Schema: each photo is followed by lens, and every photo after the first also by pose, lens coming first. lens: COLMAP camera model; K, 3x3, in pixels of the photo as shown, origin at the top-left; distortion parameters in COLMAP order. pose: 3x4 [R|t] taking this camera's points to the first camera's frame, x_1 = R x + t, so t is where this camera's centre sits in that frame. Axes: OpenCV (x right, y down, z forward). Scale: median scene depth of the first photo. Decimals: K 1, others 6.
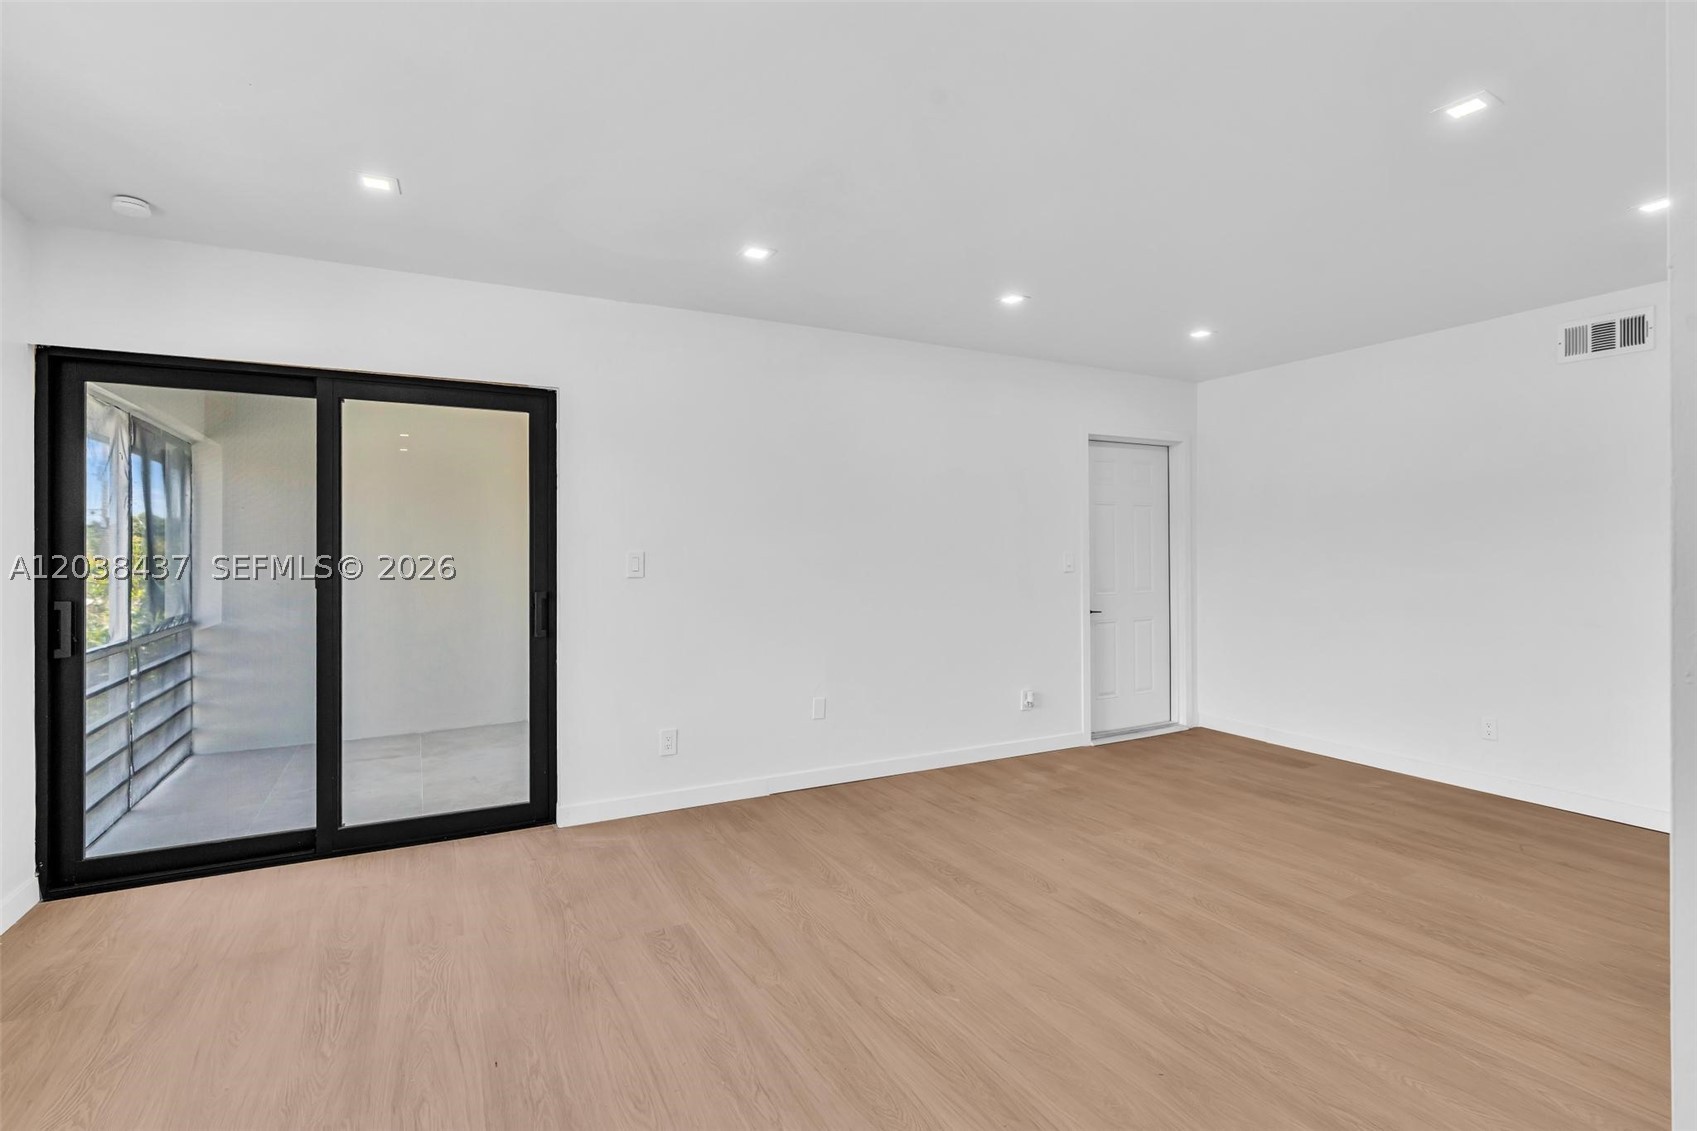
lens RADIAL K [[798.5, 0, 844.3], [0, 798.5, 549.9], [0, 0, 1]] dist [-0.001073, 0.000783]
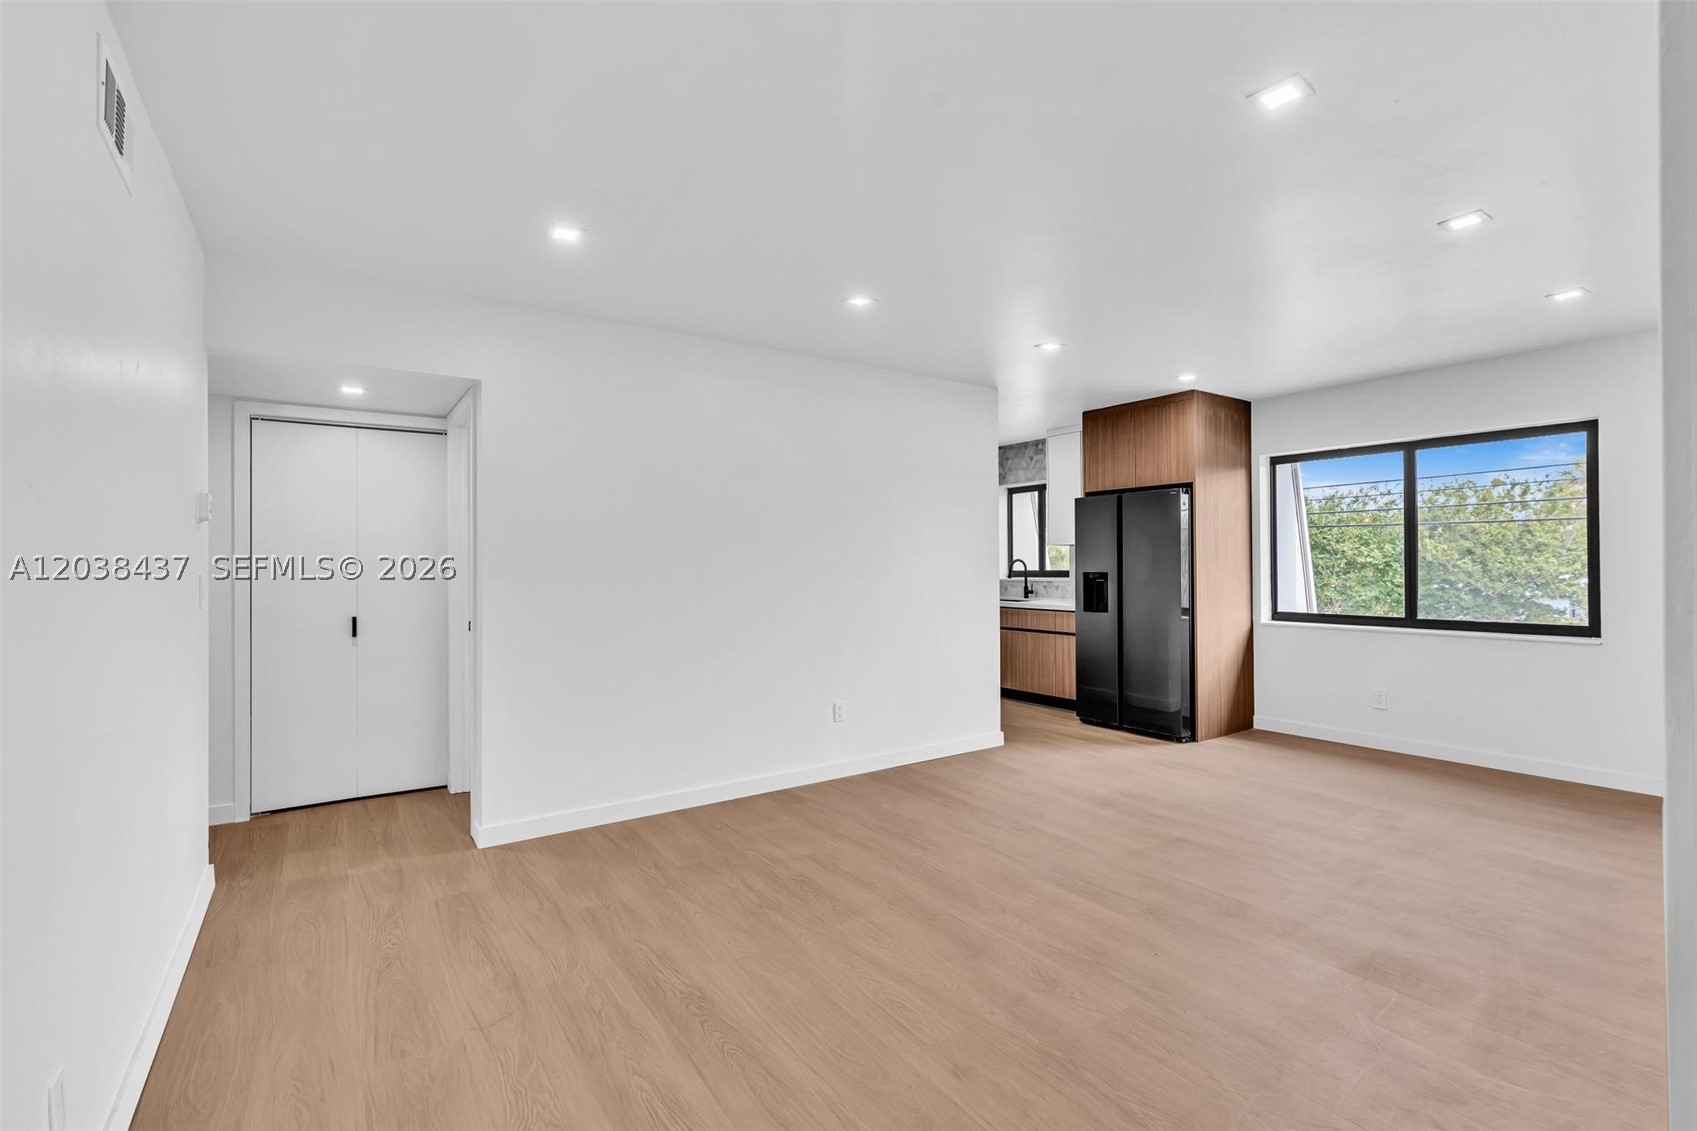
lens RADIAL K [[761.6, 0, 846.1], [0, 761.6, 560.9], [0, 0, 1]] dist [-0.001871, 0.000428]
pose [[-0.993952, 0.010627, -0.109303, 0.541875], [0.011672, 0.999892, -0.008920, 0.005146], [0.109196, -0.010142, -0.993969, 1.421255]]
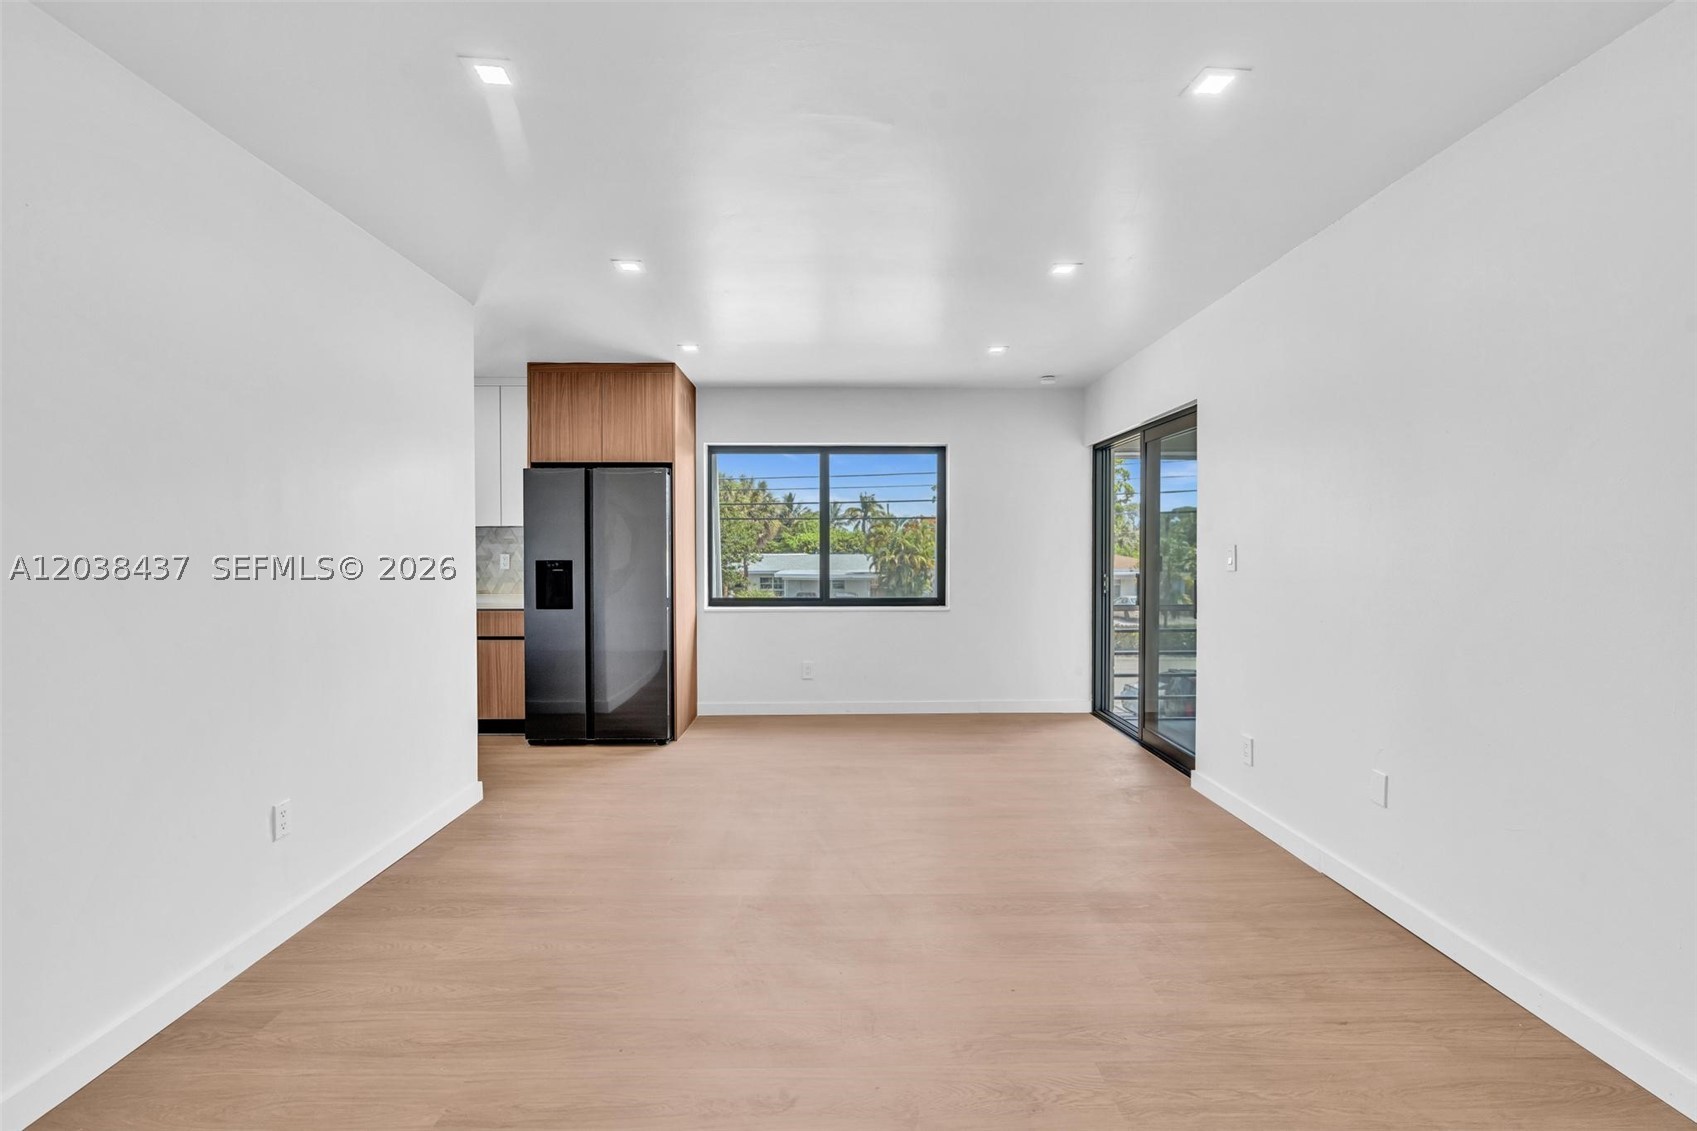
lens RADIAL K [[756.0, 0, 843.5], [0, 756.0, 560.5], [0, 0, 1]] dist [-0.003797, 0.001000]
pose [[-0.460948, 0.018583, -0.887233, 0.759107], [0.007773, 0.999827, 0.016903, 0.002881], [0.887393, 0.000896, -0.461013, 0.973281]]
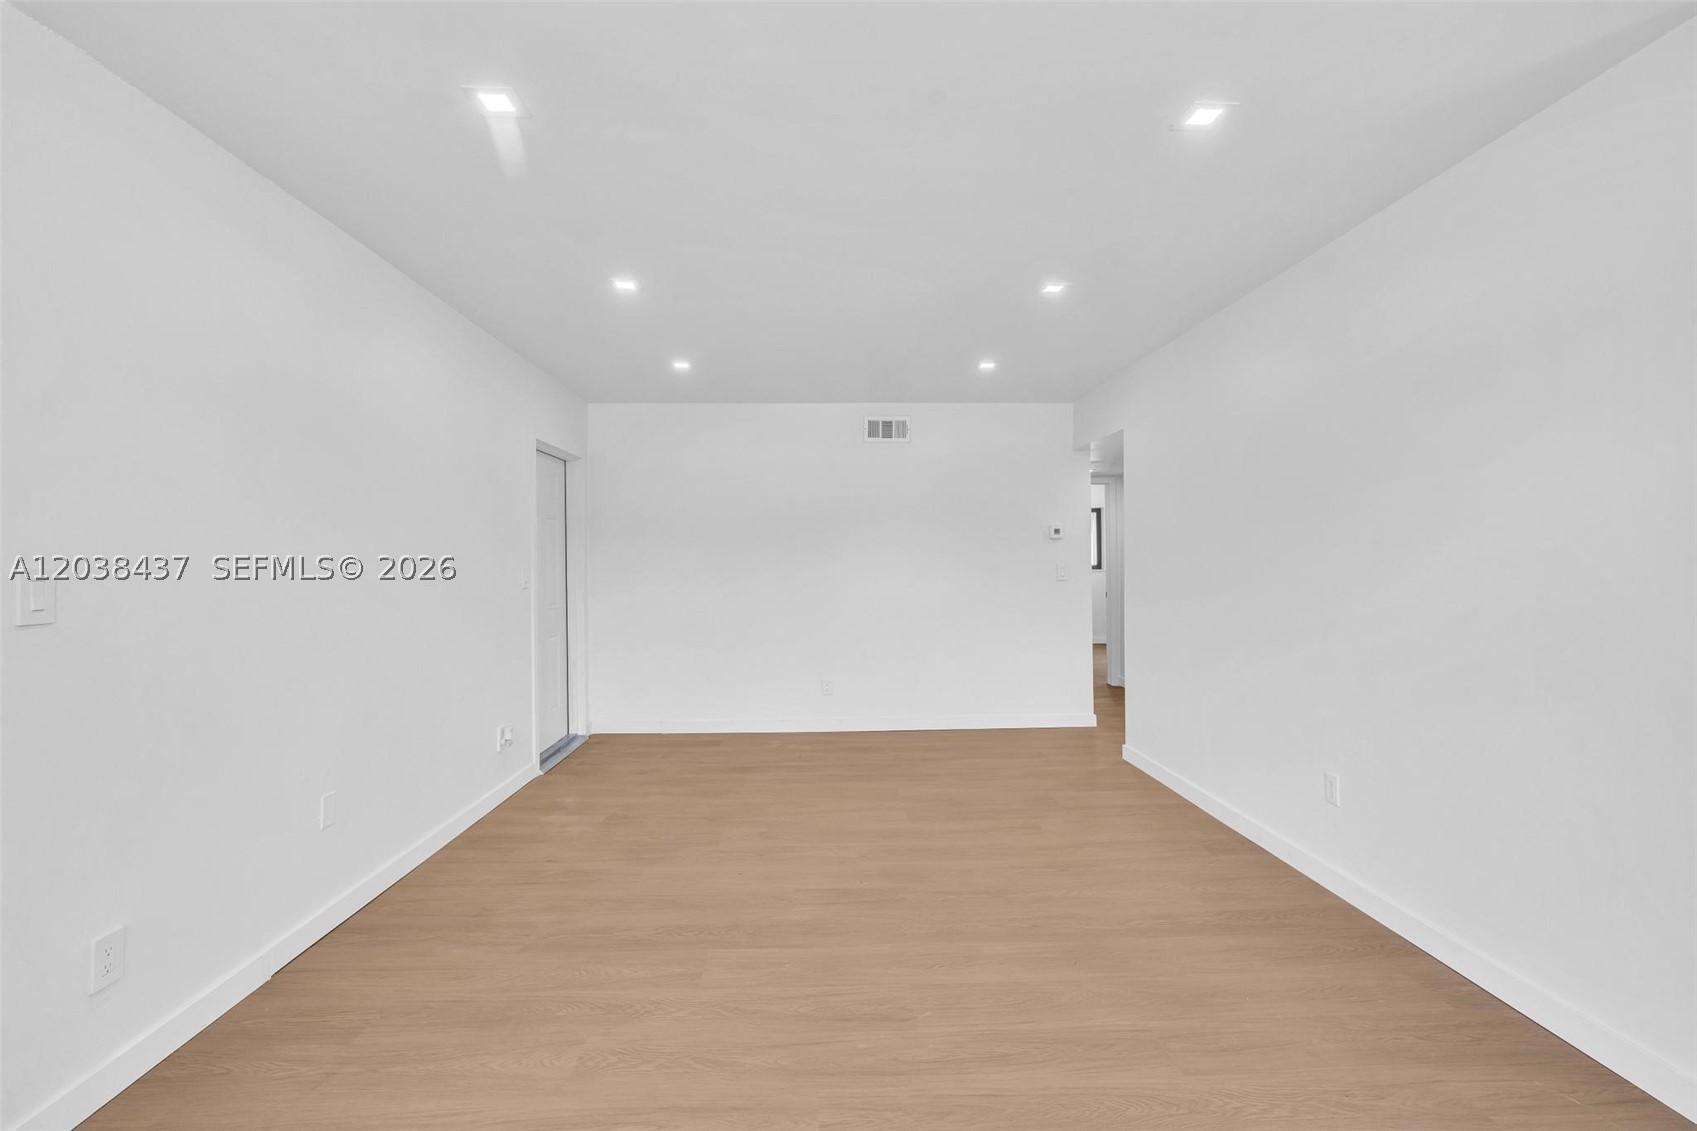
lens RADIAL K [[761.6, 0, 846.1], [0, 761.6, 560.9], [0, 0, 1]] dist [-0.001871, 0.000428]
pose [[0.436621, 0.001371, 0.899645, -0.434823], [0.003306, 0.999990, -0.003129, 0.001161], [-0.899640, 0.004340, 0.436612, 0.387129]]
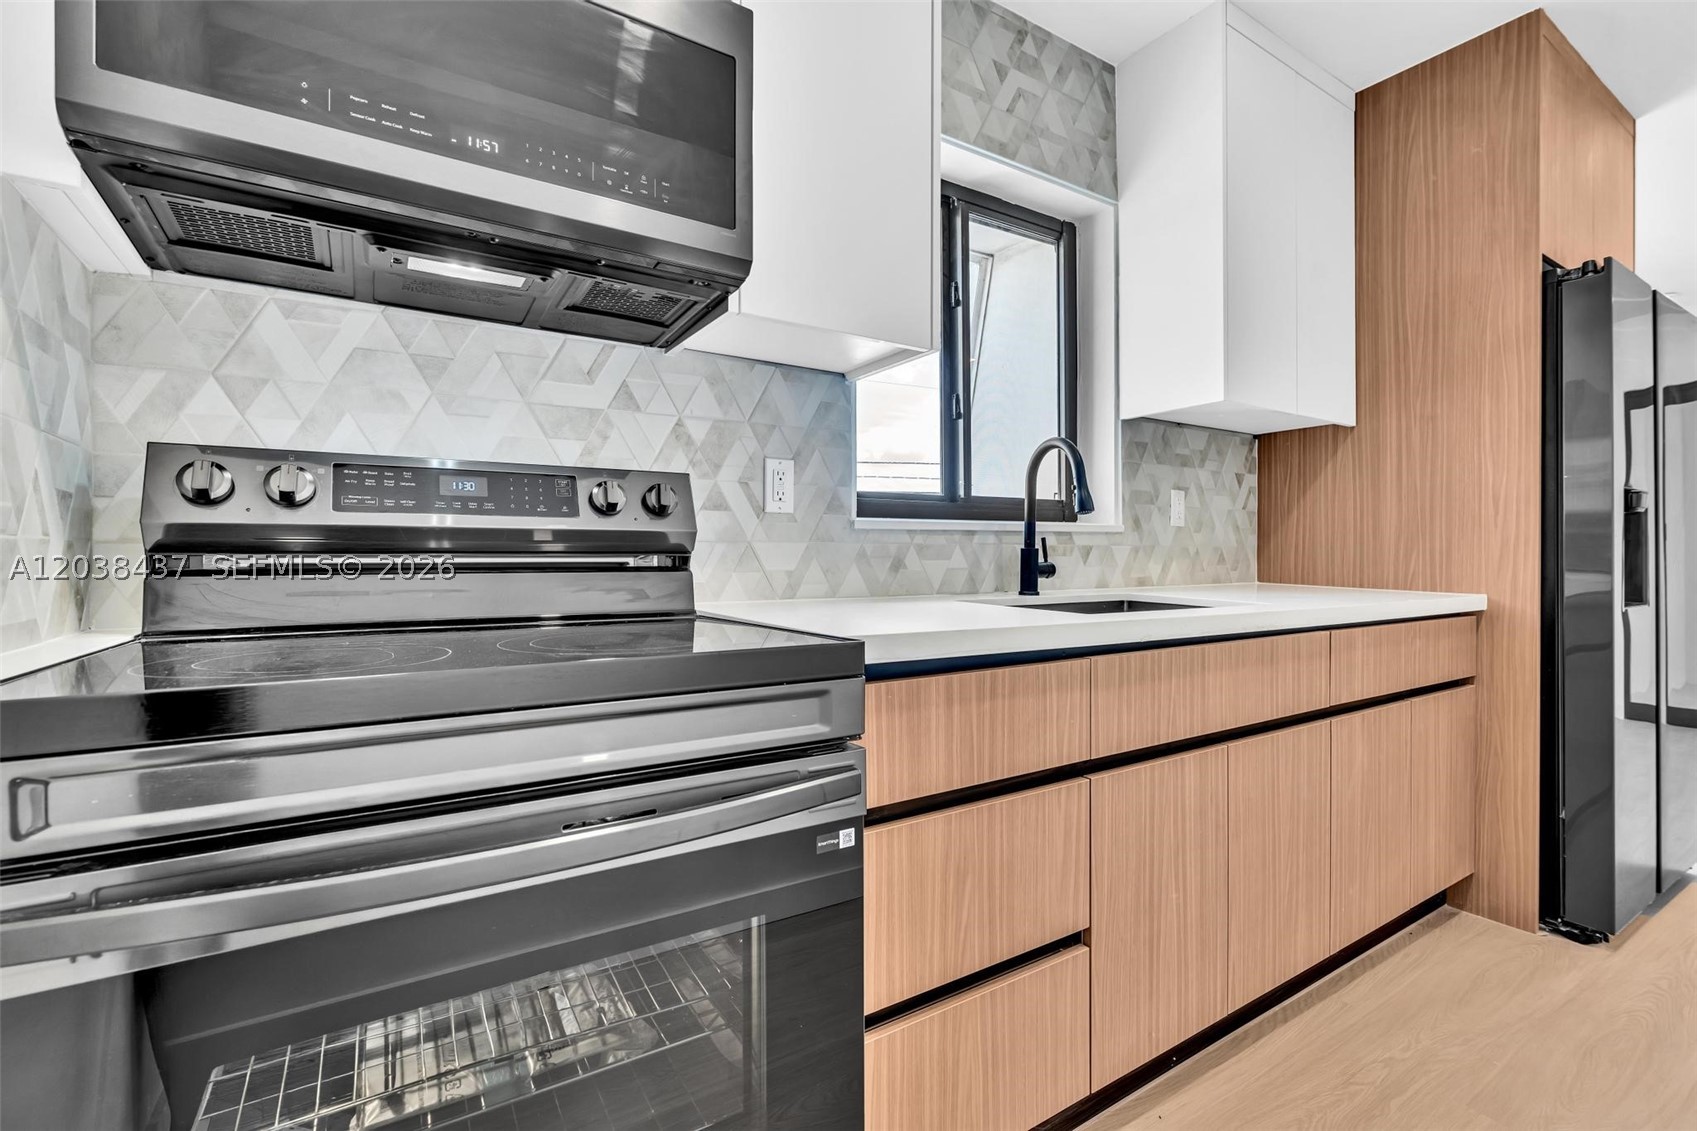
lens RADIAL K [[756.0, 0, 843.5], [0, 756.0, 560.5], [0, 0, 1]] dist [-0.003797, 0.001000]
pose [[0.080868, 0.005473, -0.996710, 0.365128], [0.005848, 0.999965, 0.005966, 0.060642], [0.996708, -0.006312, 0.080834, -0.573733]]
